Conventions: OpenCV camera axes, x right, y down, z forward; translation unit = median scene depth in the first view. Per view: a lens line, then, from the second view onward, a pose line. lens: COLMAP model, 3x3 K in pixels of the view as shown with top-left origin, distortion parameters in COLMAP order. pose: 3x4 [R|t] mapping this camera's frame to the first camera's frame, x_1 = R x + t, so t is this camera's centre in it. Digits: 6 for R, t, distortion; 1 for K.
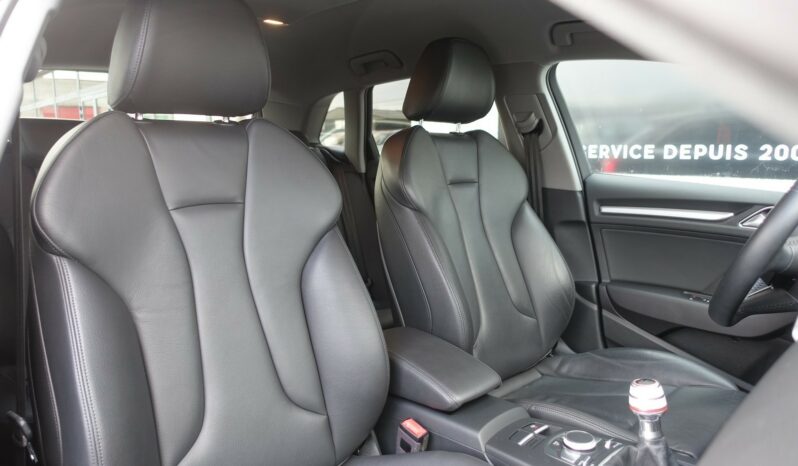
lens RADIAL K [[543.1, 0, 398.7], [0, 543.1, 232.1], [0, 0, 1]] dist [-0.009312, 0.003628]
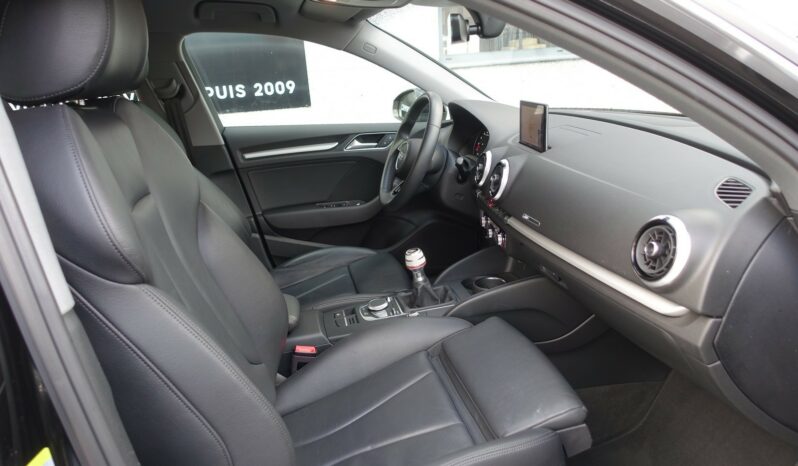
lens RADIAL K [[543.1, 0, 399.9], [0, 543.1, 233.4], [0, 0, 1]] dist [-0.009312, 0.003628]
pose [[0.515552, -0.295265, 0.804378, -0.470506], [0.189496, 0.954798, 0.229025, -0.089503], [-0.835642, 0.034352, 0.548200, 0.051095]]
